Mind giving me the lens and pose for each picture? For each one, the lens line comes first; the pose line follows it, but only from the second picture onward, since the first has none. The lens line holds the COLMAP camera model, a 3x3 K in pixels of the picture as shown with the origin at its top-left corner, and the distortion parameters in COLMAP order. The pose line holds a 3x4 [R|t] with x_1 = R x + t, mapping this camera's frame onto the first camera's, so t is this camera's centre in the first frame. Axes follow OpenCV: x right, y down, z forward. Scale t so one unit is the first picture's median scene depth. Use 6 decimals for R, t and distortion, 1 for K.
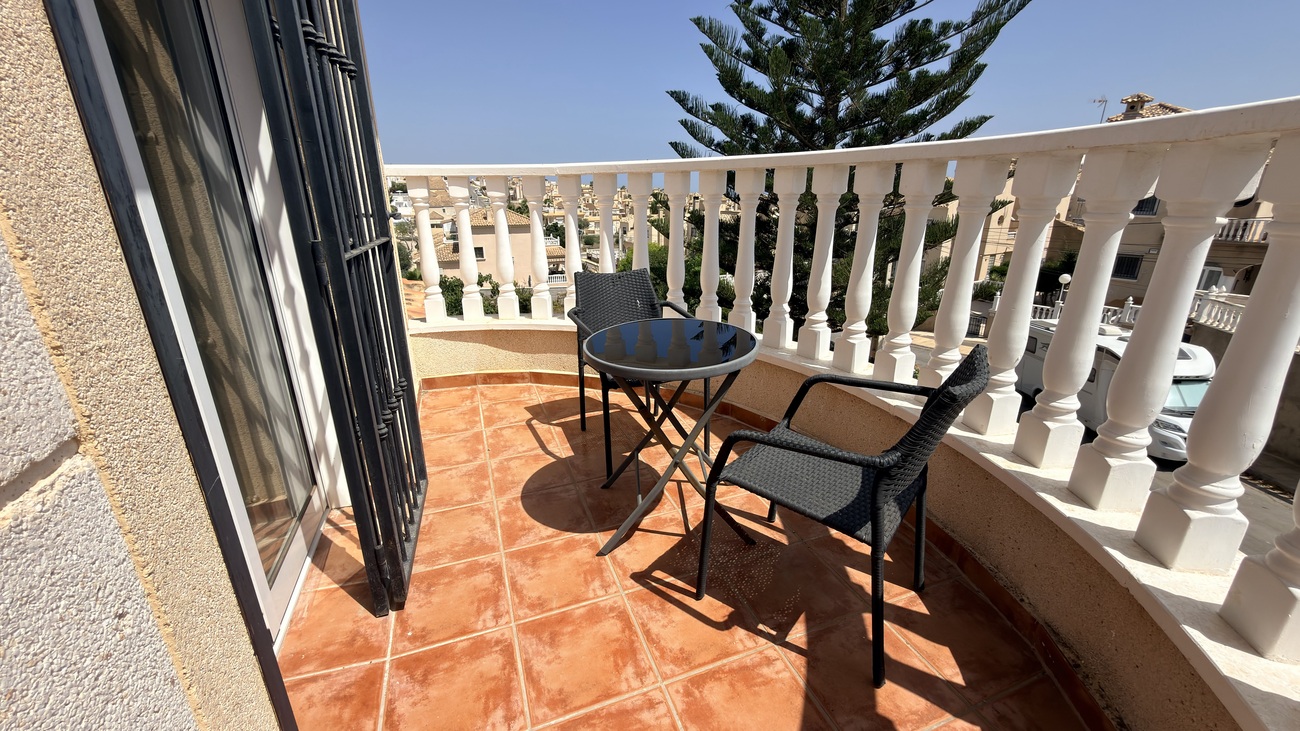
lens RADIAL K [[520.4, 0, 650.9], [0, 520.4, 366.2], [0, 0, 1]] dist [-0.000292, 0.000016]
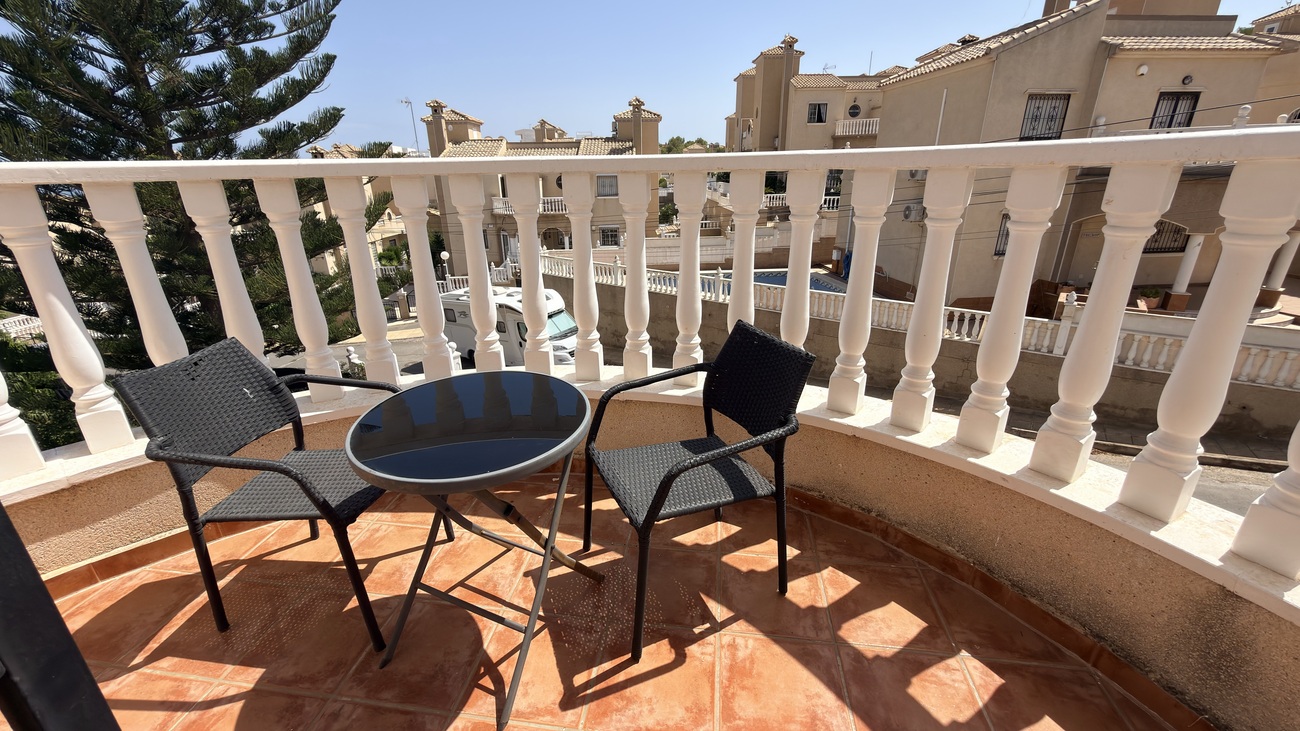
lens RADIAL K [[520.4, 0, 652.9], [0, 520.4, 365.3], [0, 0, 1]] dist [-0.000292, 0.000016]
pose [[0.468440, -0.310666, 0.827073, -0.431049], [0.296610, 0.937105, 0.184001, -0.173756], [-0.832217, 0.159125, 0.531125, 0.361475]]
